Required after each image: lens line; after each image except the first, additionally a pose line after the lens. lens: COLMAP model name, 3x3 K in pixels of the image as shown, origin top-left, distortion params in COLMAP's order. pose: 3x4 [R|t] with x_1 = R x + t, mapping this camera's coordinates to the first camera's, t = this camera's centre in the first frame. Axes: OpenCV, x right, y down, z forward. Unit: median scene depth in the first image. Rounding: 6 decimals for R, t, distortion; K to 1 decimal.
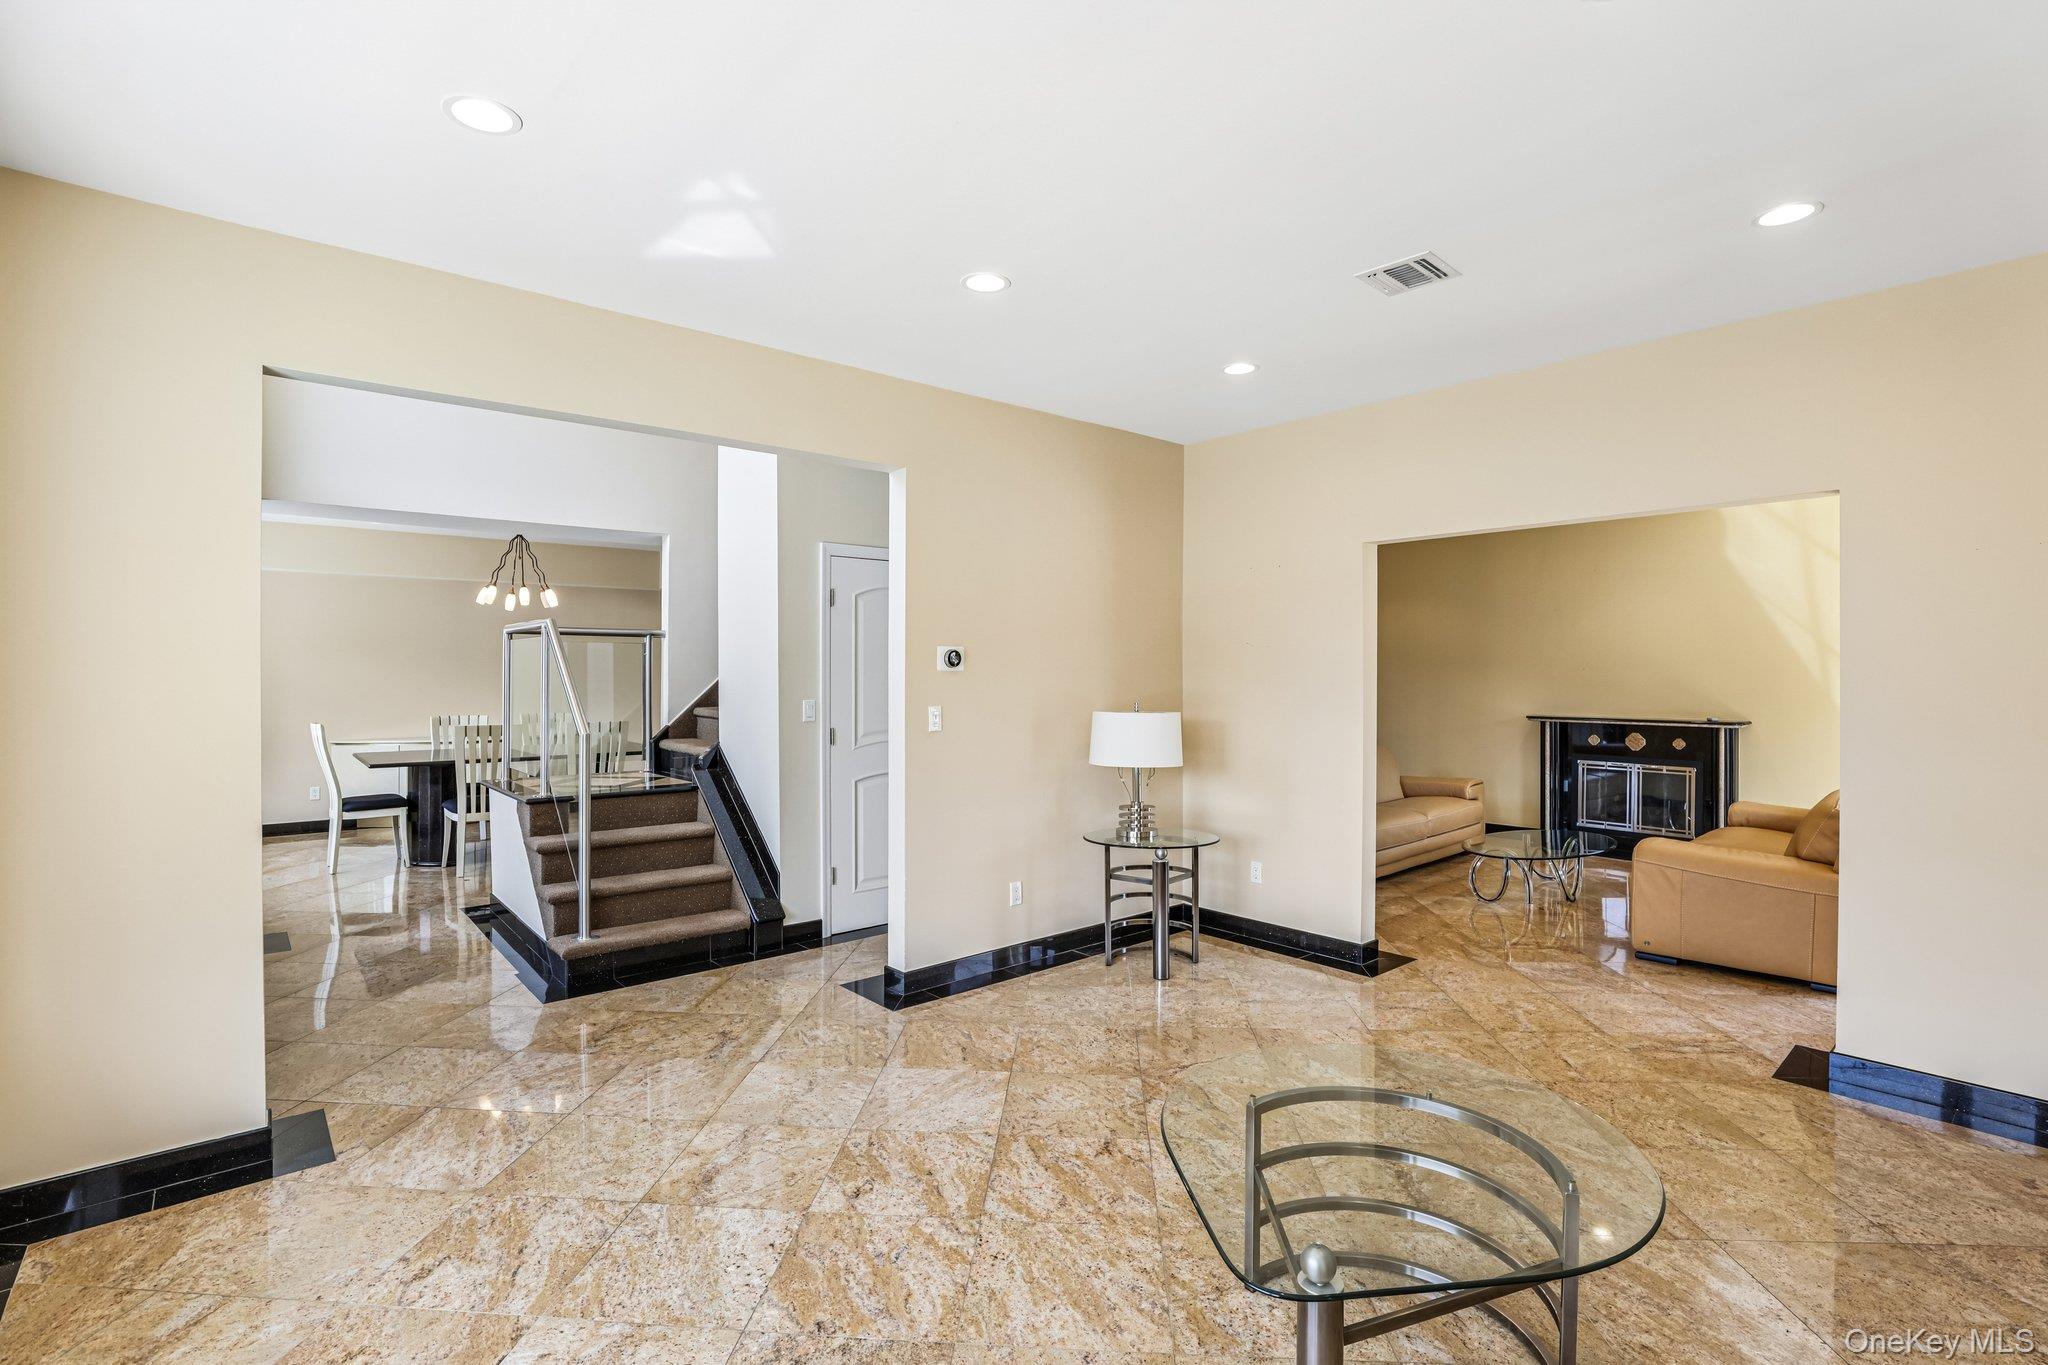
lens RADIAL K [[957.4, 0, 1024.0], [0, 957.4, 682.5], [0, 0, 1]] dist [-0.020260, 0.000039]
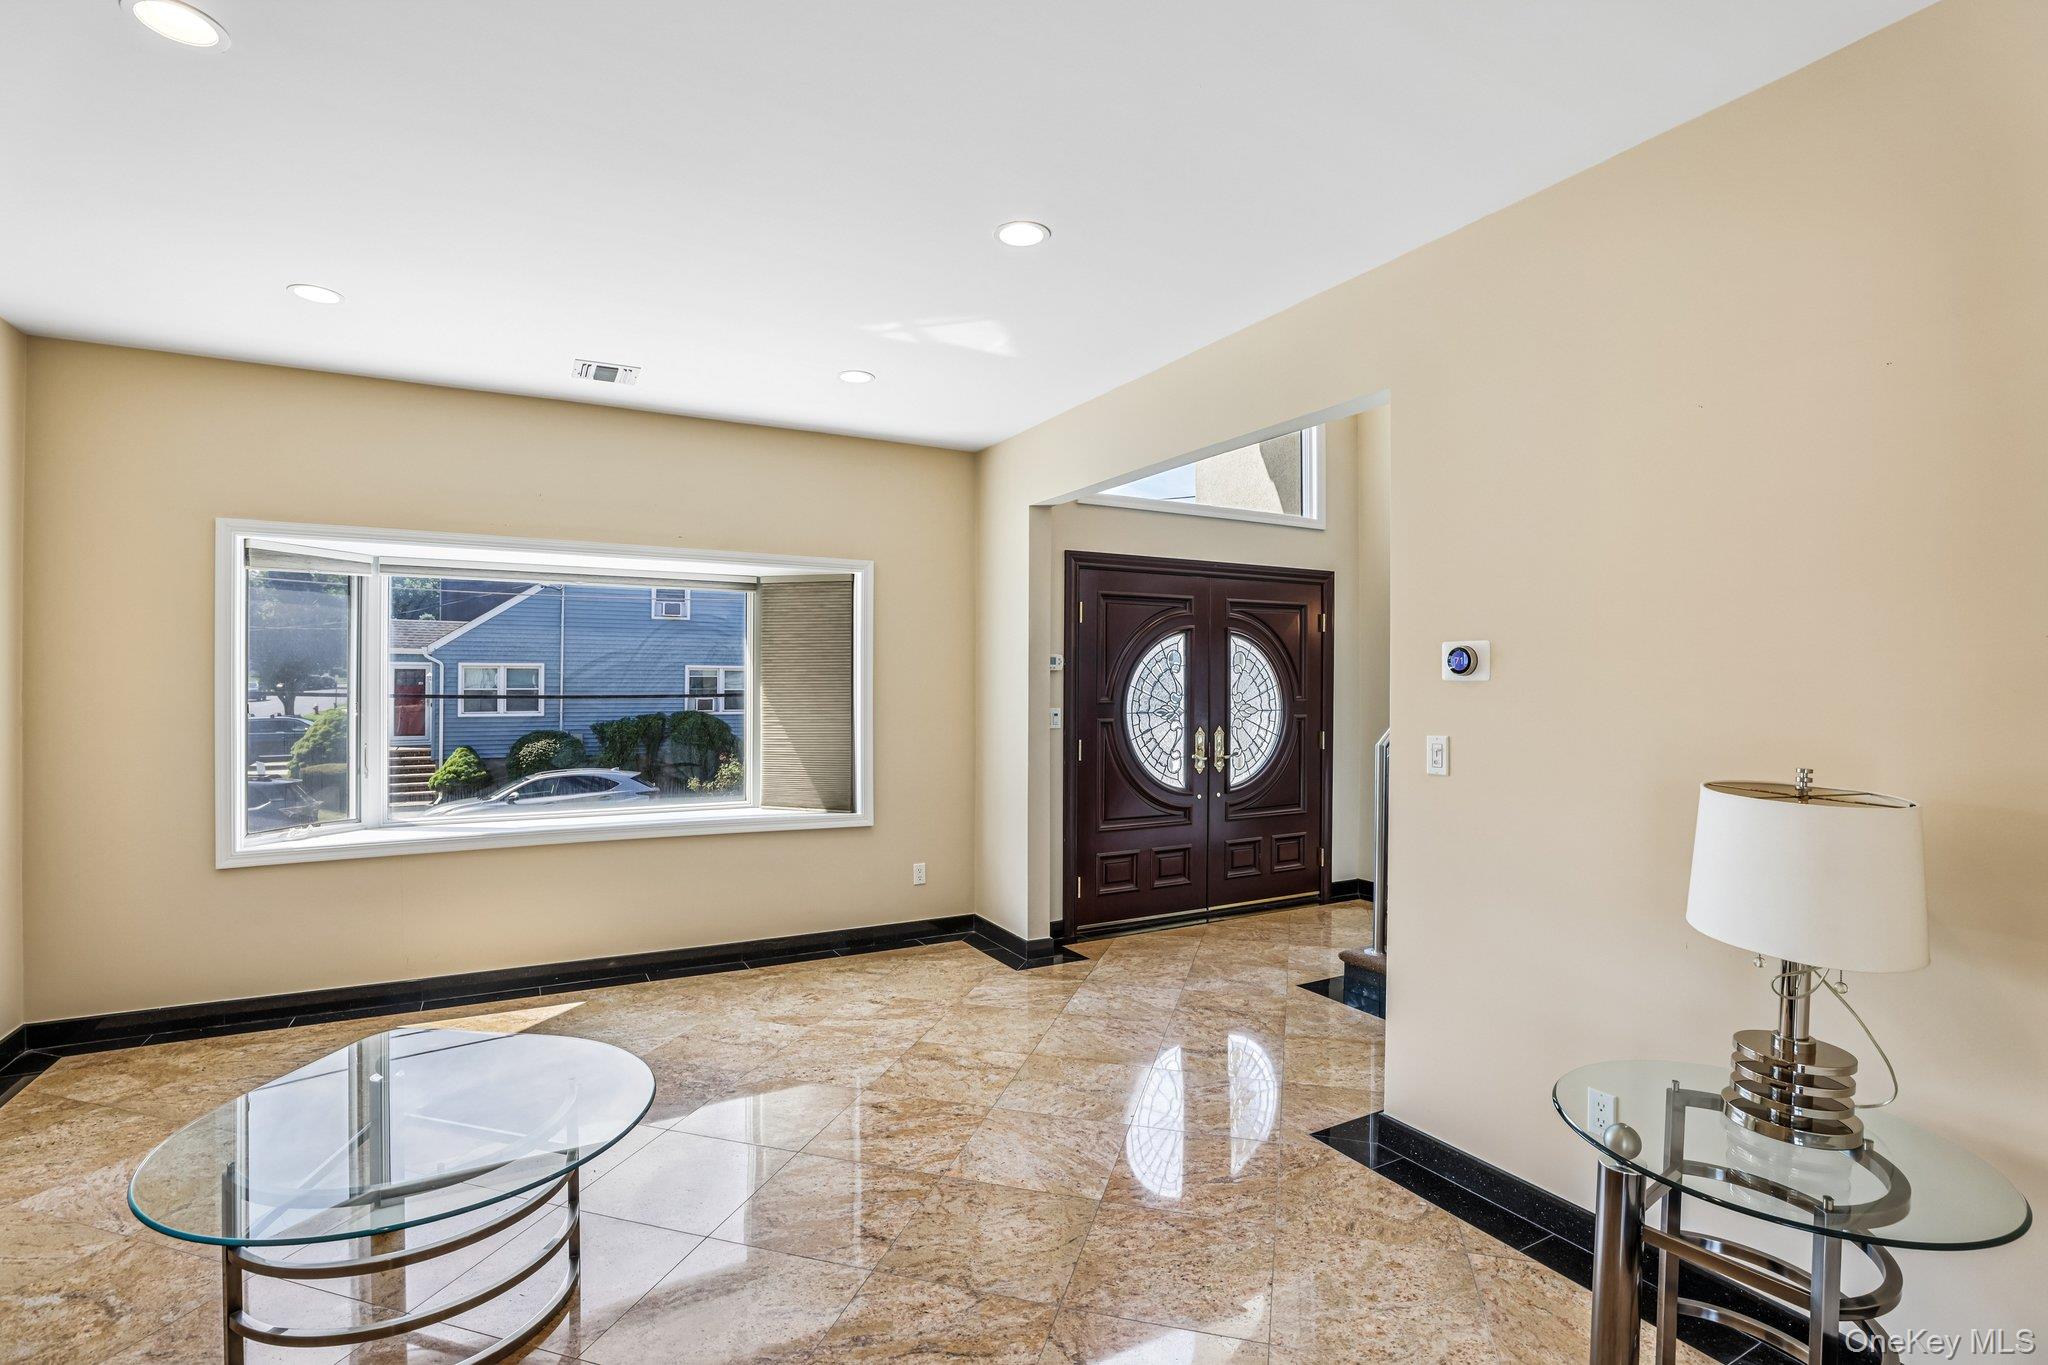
lens RADIAL K [[964.2, 0, 1024.0], [0, 964.2, 682.5], [0, 0, 1]] dist [-0.071001, 0.000016]
pose [[-0.212190, 0.004754, -0.977217, 0.886180], [-0.018650, 0.999786, 0.008913, -0.017678], [0.977050, 0.020116, -0.212056, 1.308796]]
